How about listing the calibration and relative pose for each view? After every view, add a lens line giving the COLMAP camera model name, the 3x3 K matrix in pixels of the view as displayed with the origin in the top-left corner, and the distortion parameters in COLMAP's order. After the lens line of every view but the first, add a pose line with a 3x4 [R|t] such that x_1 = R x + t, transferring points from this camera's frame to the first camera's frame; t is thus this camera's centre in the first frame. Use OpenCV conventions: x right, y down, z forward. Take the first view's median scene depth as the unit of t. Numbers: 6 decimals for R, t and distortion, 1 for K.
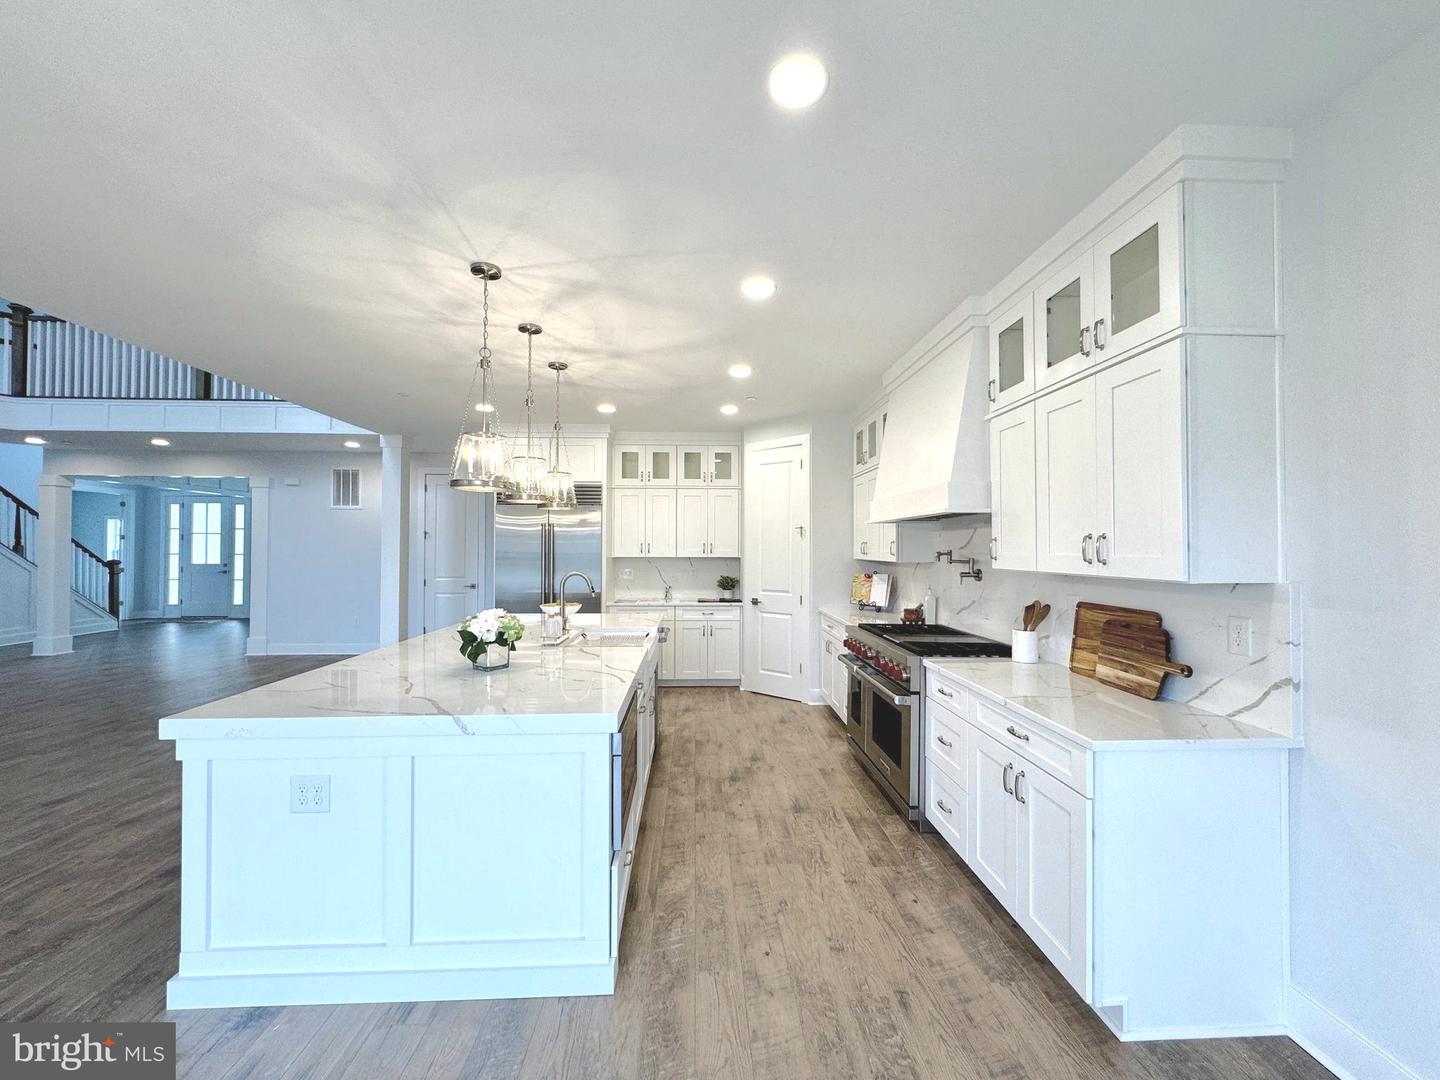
lens RADIAL K [[574.6, 0, 718.7], [0, 574.6, 539.8], [0, 0, 1]] dist [-0.003332, 0.000270]
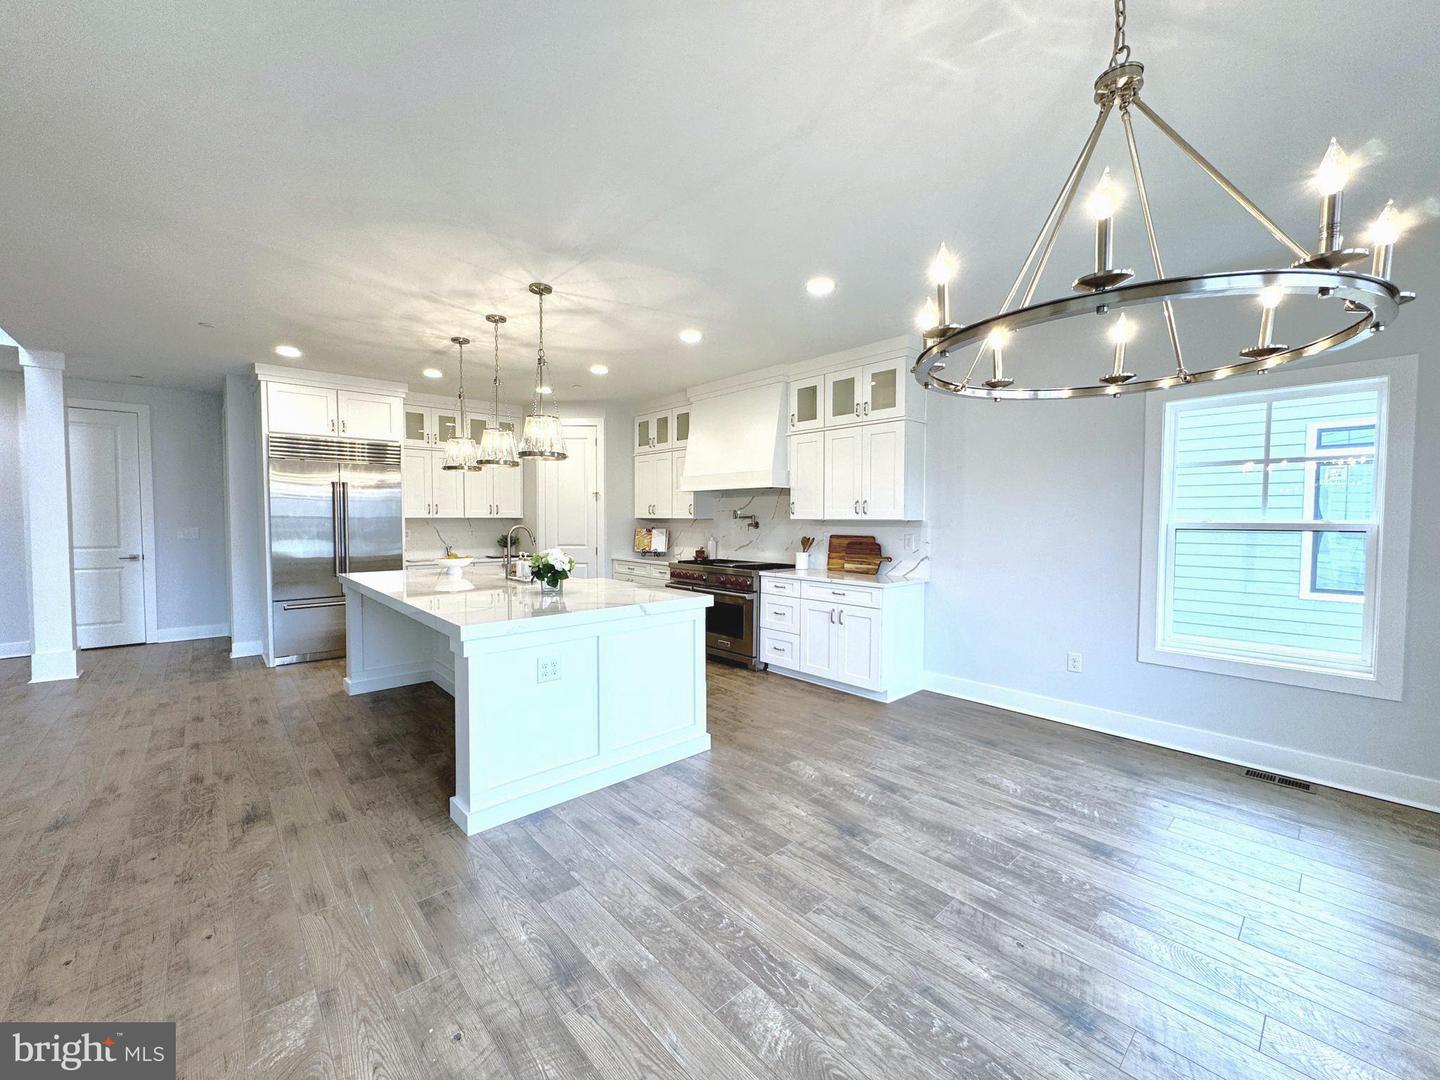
lens RADIAL K [[574.6, 0, 716.6], [0, 574.6, 538.0], [0, 0, 1]] dist [-0.003332, 0.000270]
pose [[0.773007, -0.023743, 0.633953, -0.863952], [-0.010033, 0.998717, 0.049638, 0.022452], [-0.634319, -0.044731, 0.771777, -0.256524]]
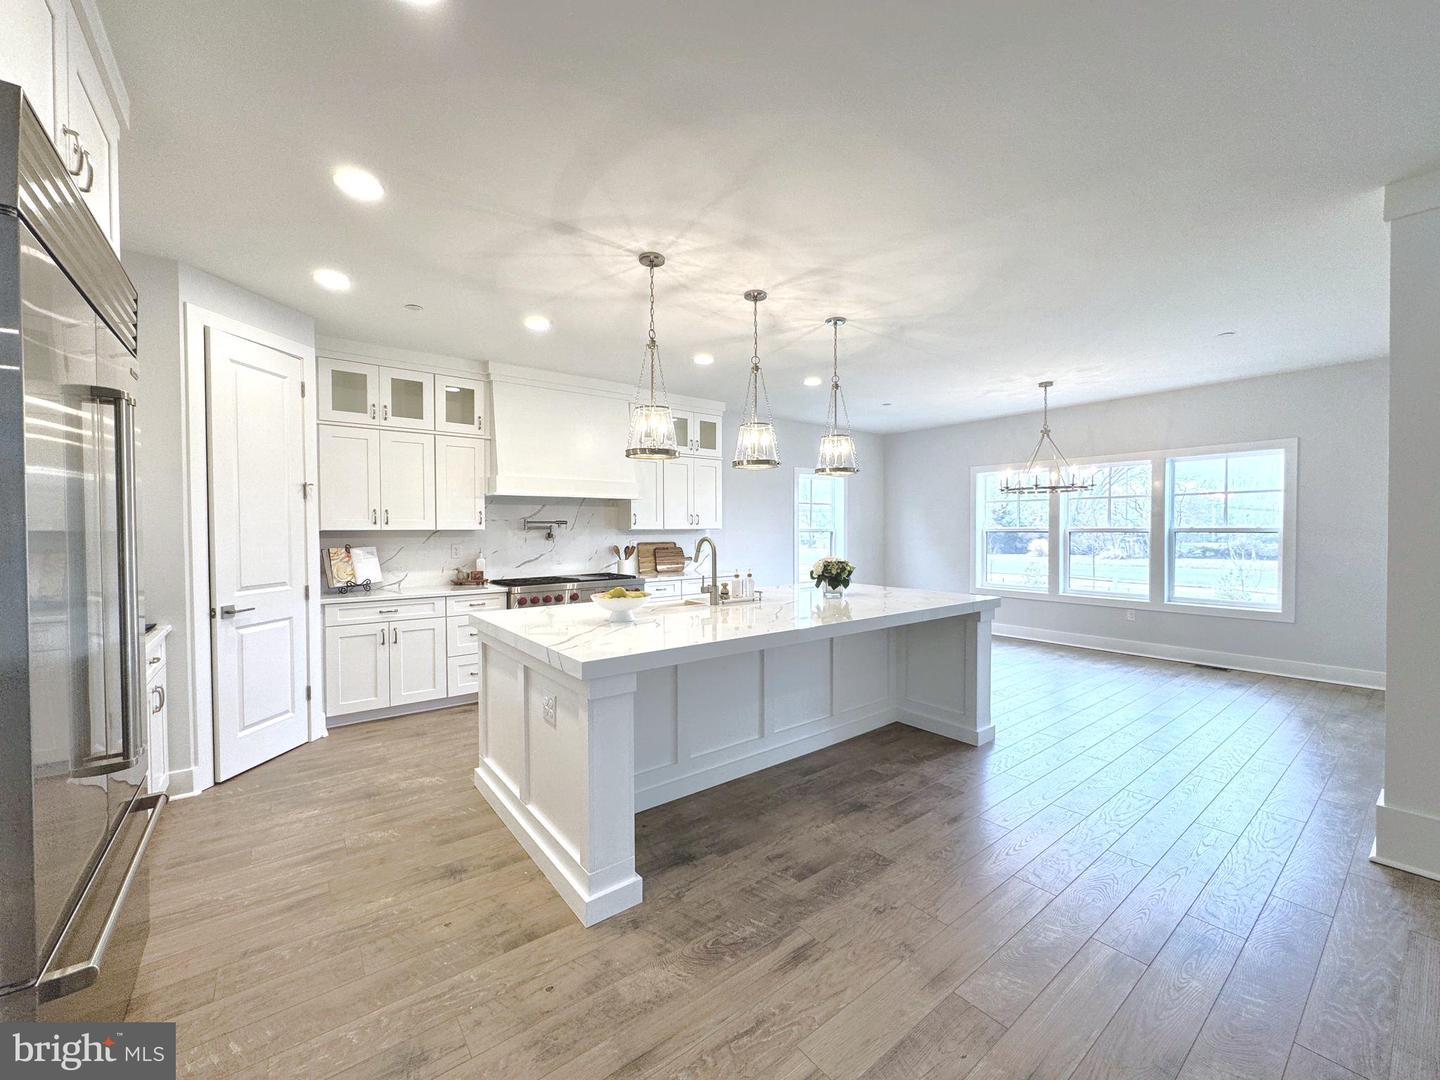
lens RADIAL K [[574.6, 0, 718.8], [0, 574.6, 542.4], [0, 0, 1]] dist [-0.003332, 0.000270]
pose [[-0.577378, -0.024156, 0.816120, -1.314967], [-0.012212, 0.999706, 0.020951, 0.051585], [-0.816386, 0.002130, -0.577503, 1.913840]]
